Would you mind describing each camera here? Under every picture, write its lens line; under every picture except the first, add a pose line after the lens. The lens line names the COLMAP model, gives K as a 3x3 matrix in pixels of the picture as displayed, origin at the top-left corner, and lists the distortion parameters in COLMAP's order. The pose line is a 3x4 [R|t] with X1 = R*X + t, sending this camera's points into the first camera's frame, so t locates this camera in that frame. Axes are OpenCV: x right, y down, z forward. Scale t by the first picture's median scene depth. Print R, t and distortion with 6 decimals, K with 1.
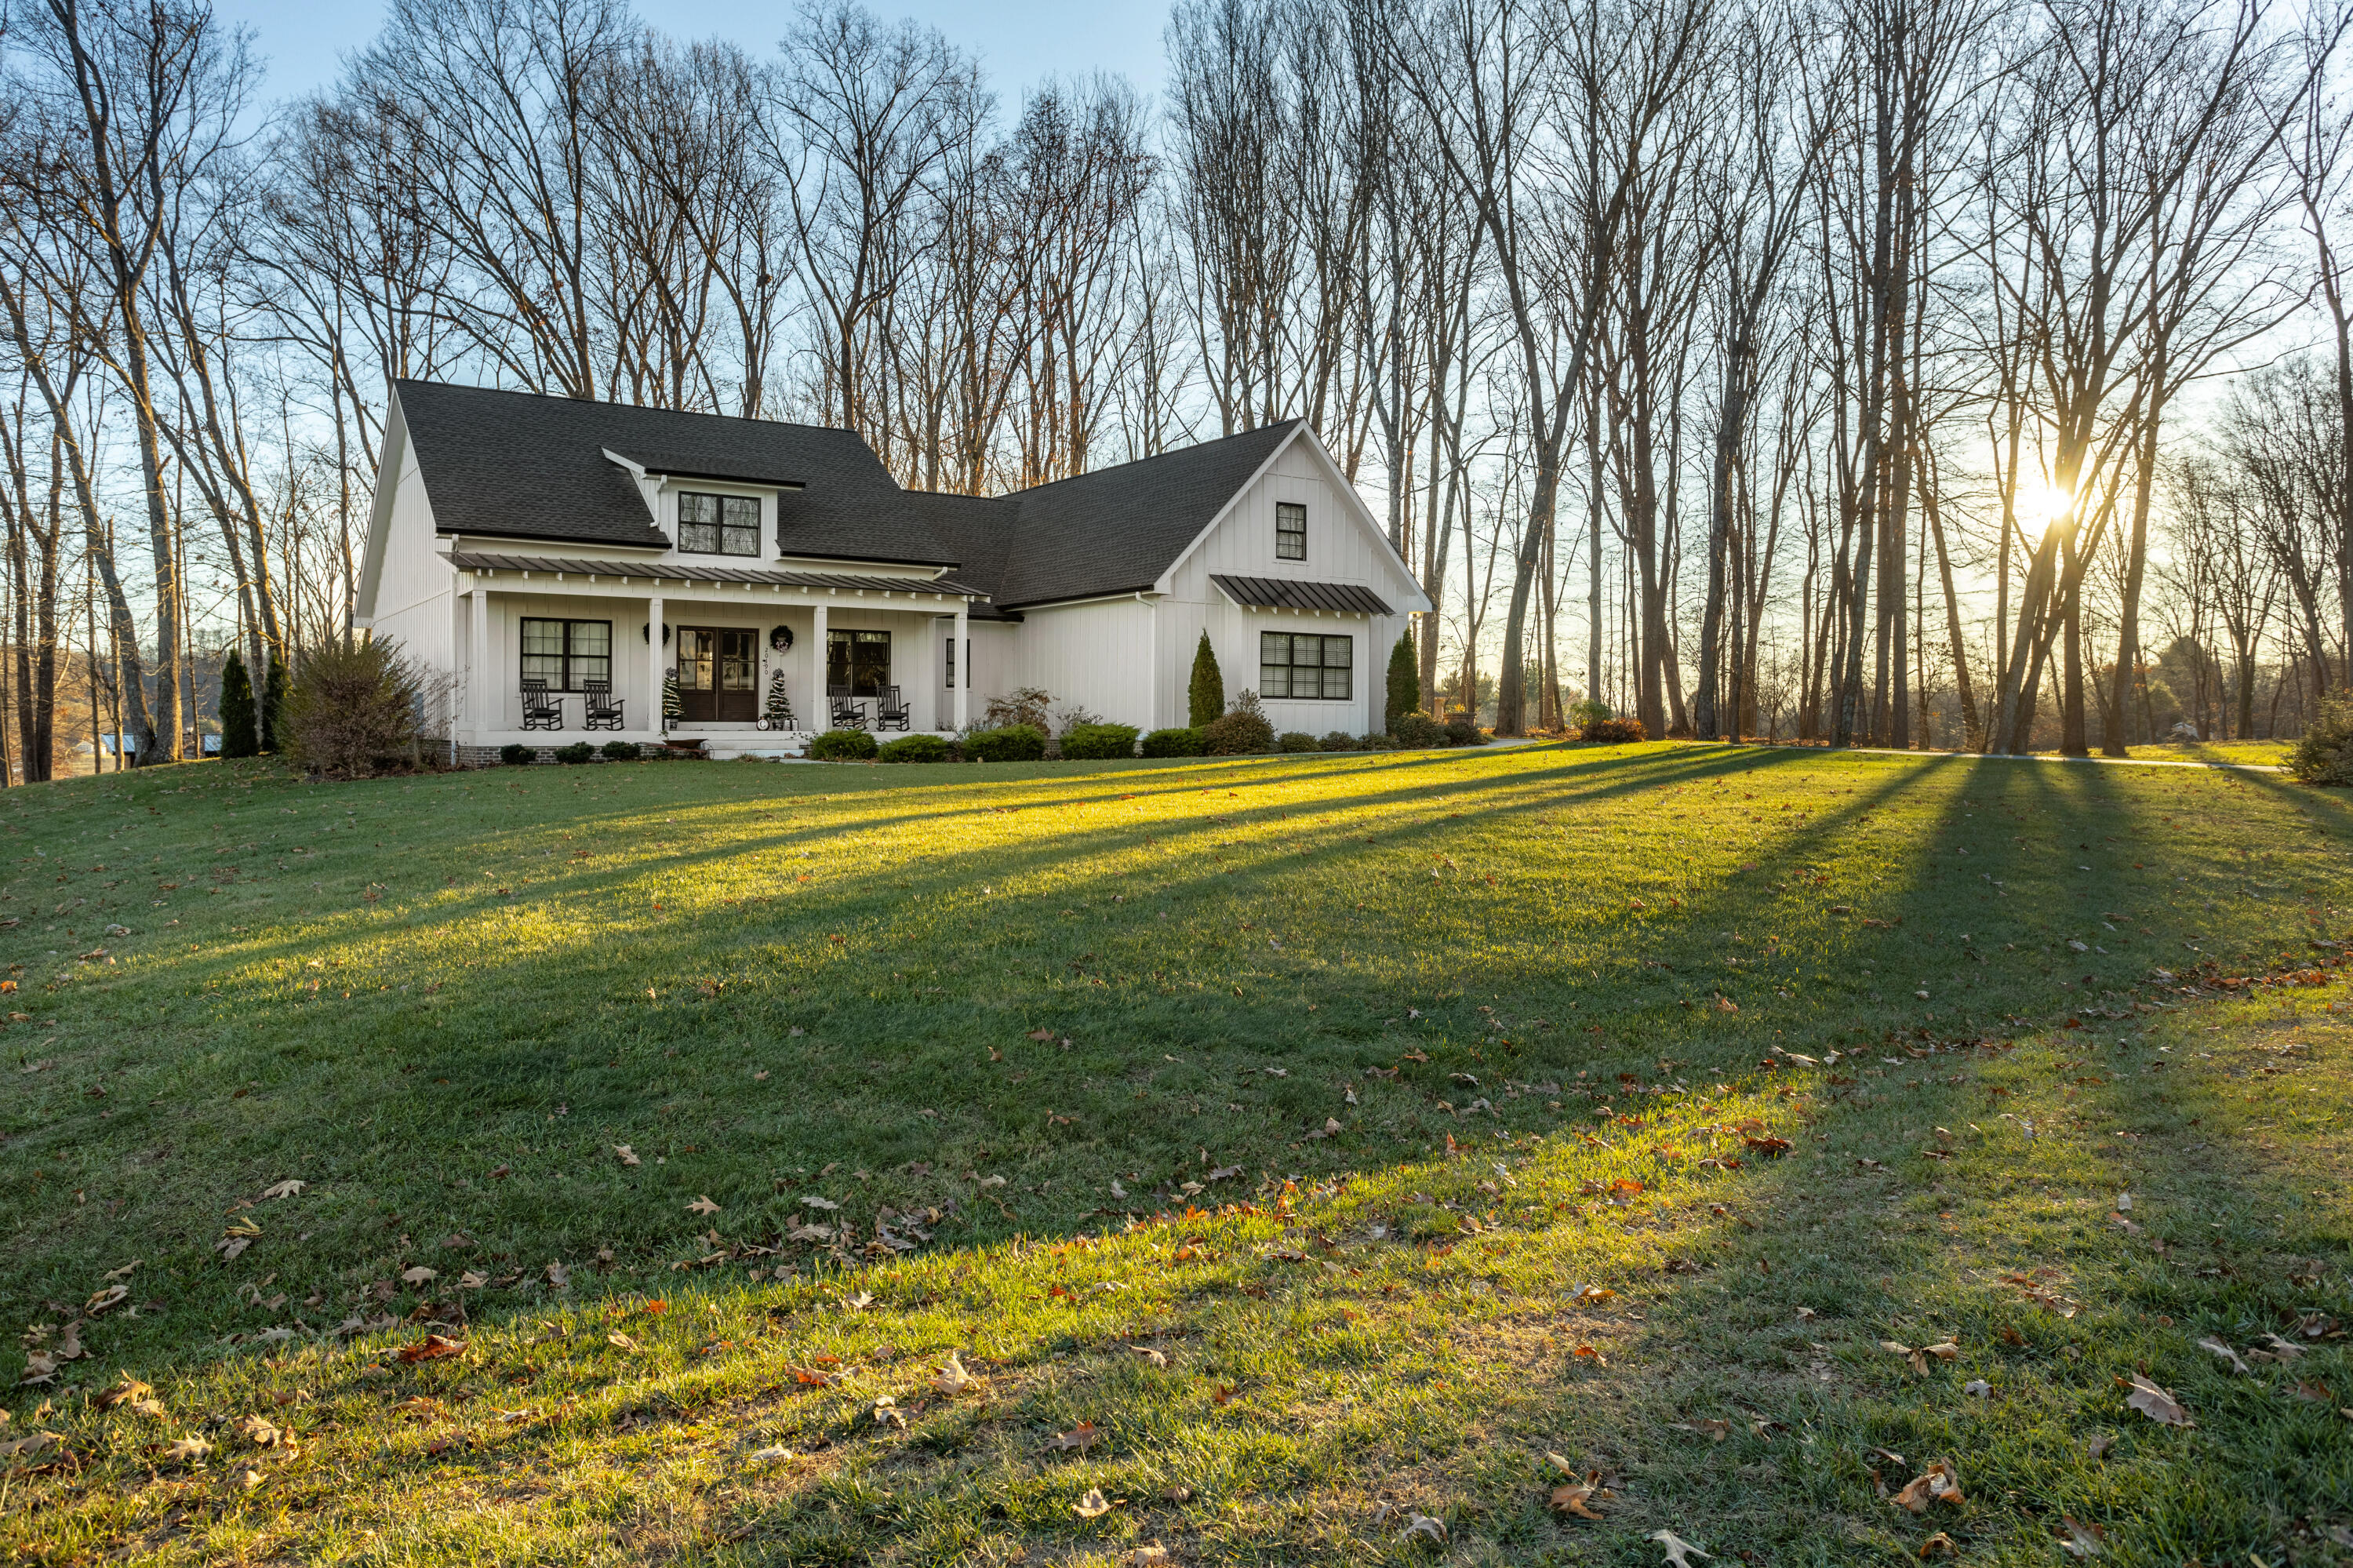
lens RADIAL K [[1546.4, 0, 1176.5], [0, 1546.4, 784.0], [0, 0, 1]] dist [-0.012016, -0.004418]
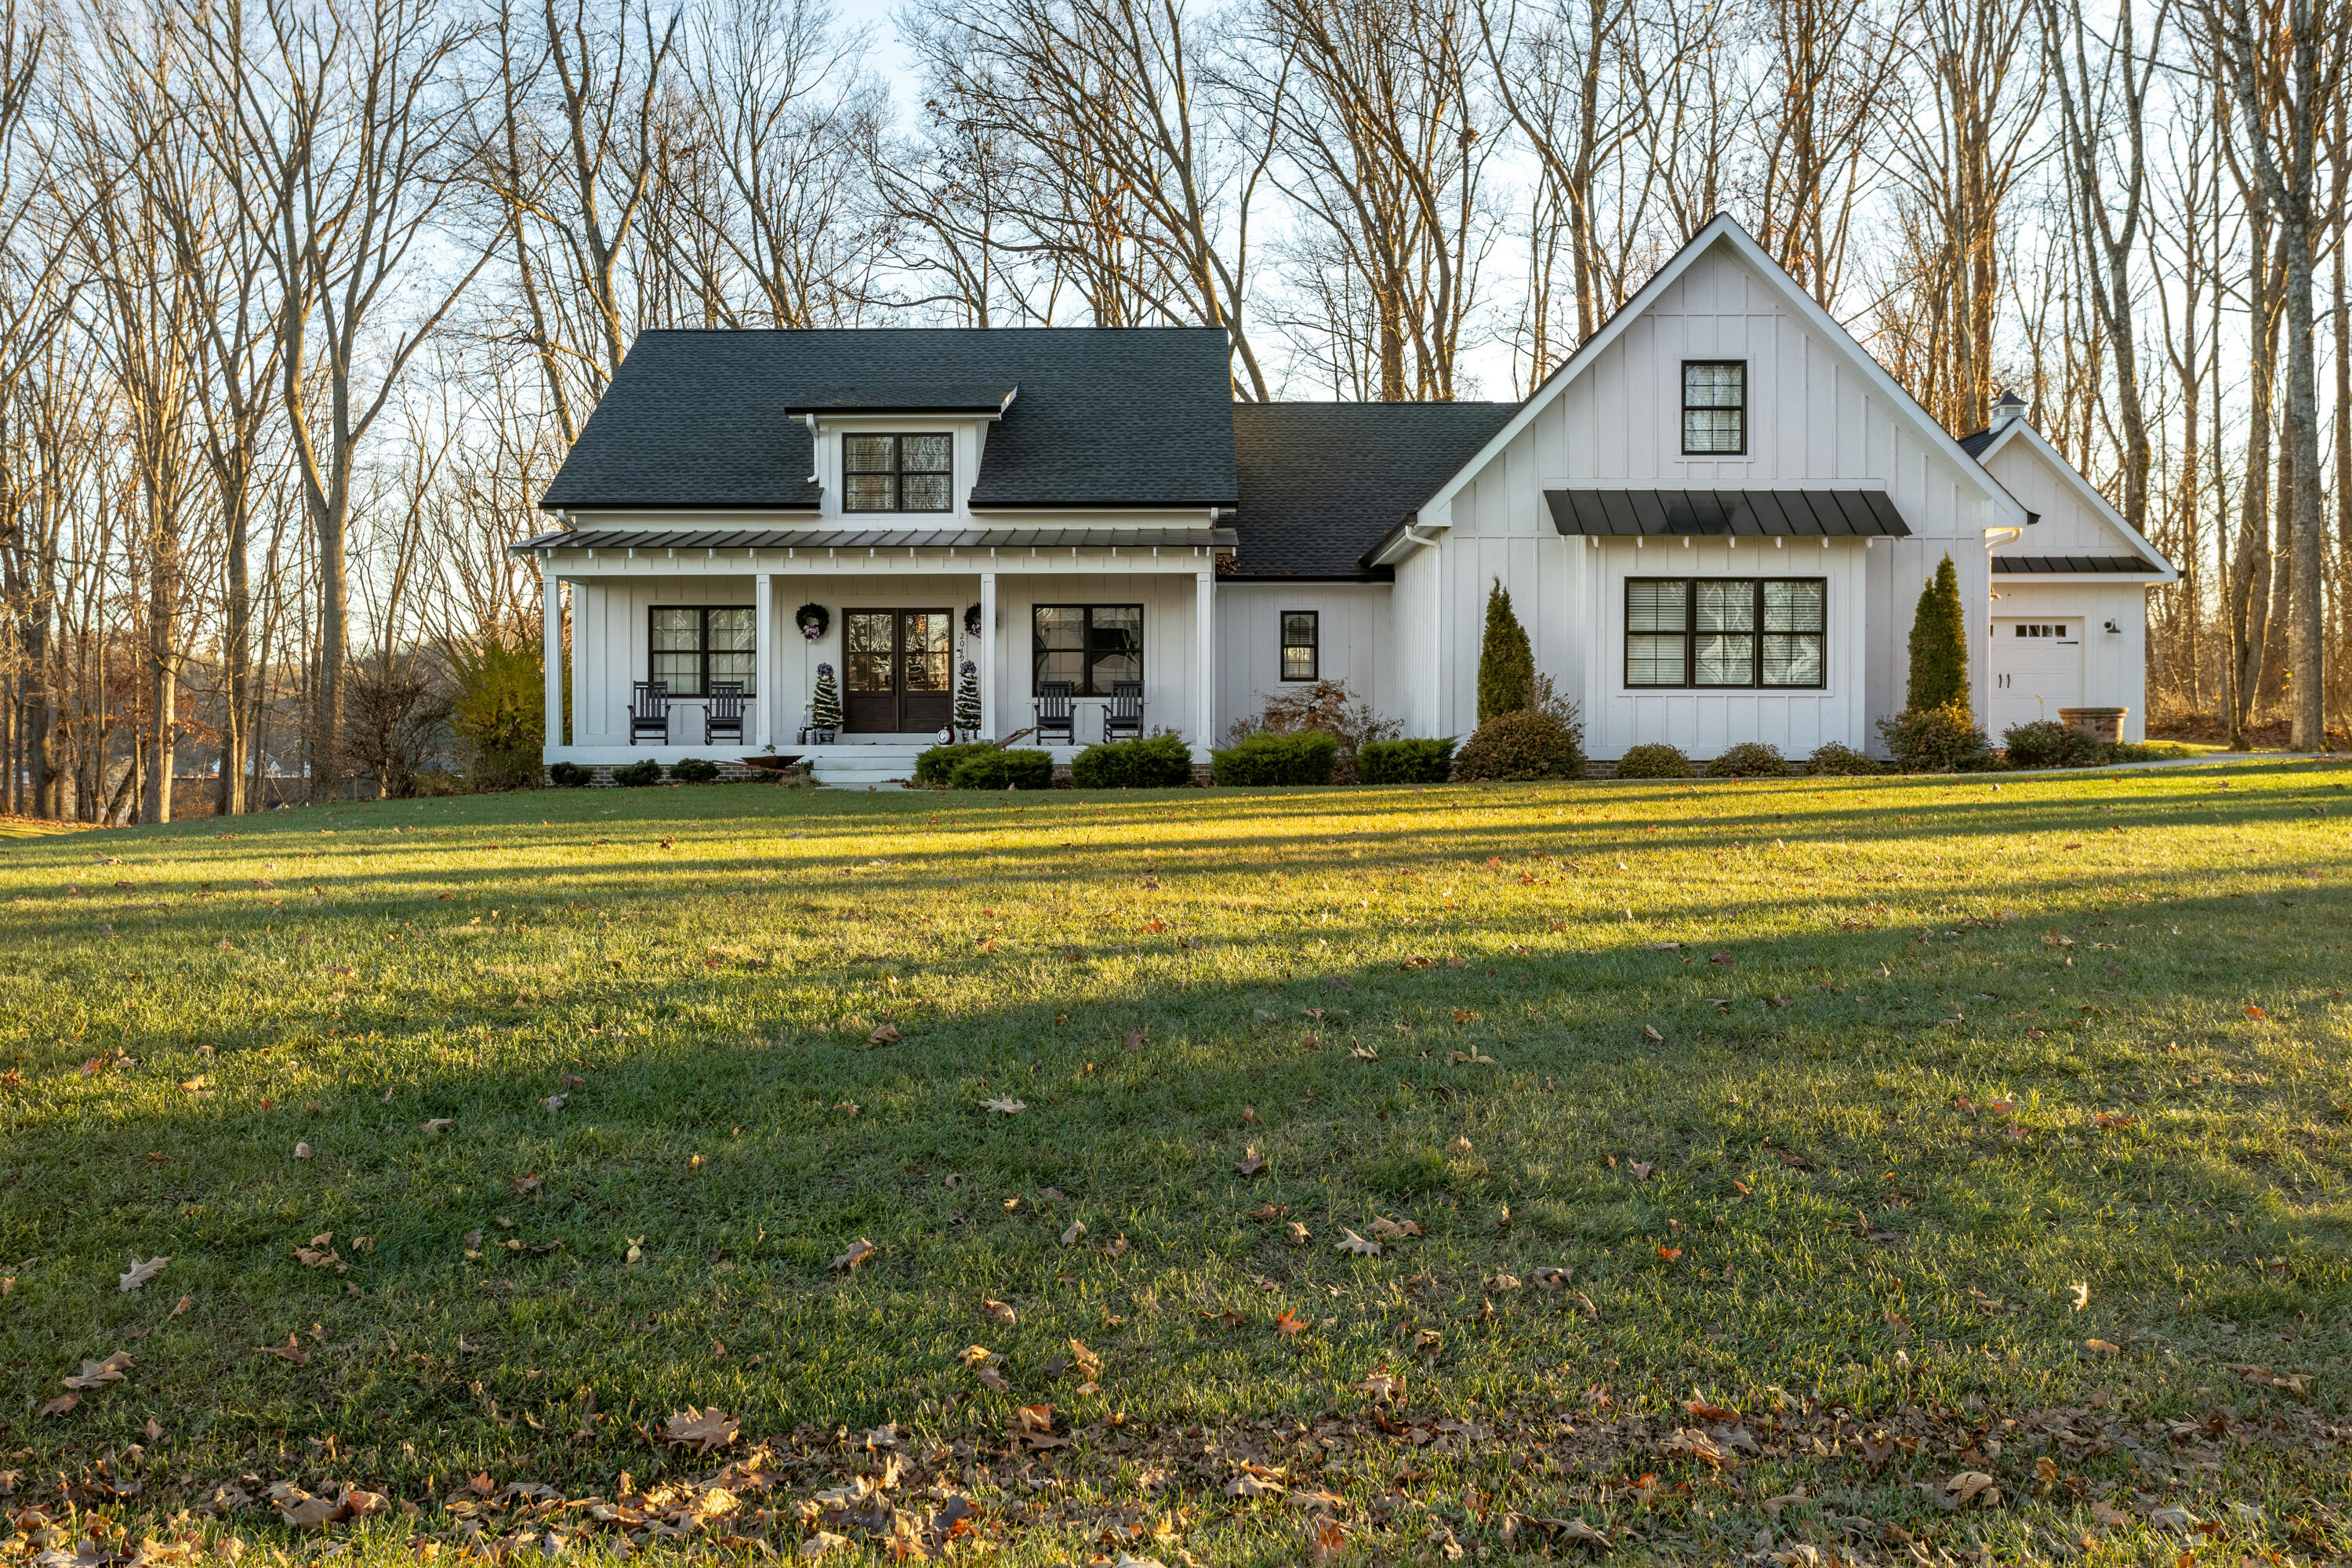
lens RADIAL K [[1962.4, 0, 1163.0], [0, 1962.4, 780.5], [0, 0, 1]] dist [0.010115, 0.004947]
pose [[0.817419, 0.009833, -0.575960, 0.343469], [-0.016661, 0.999840, -0.006576, -0.011613], [0.575803, 0.014971, 0.817451, 0.267039]]
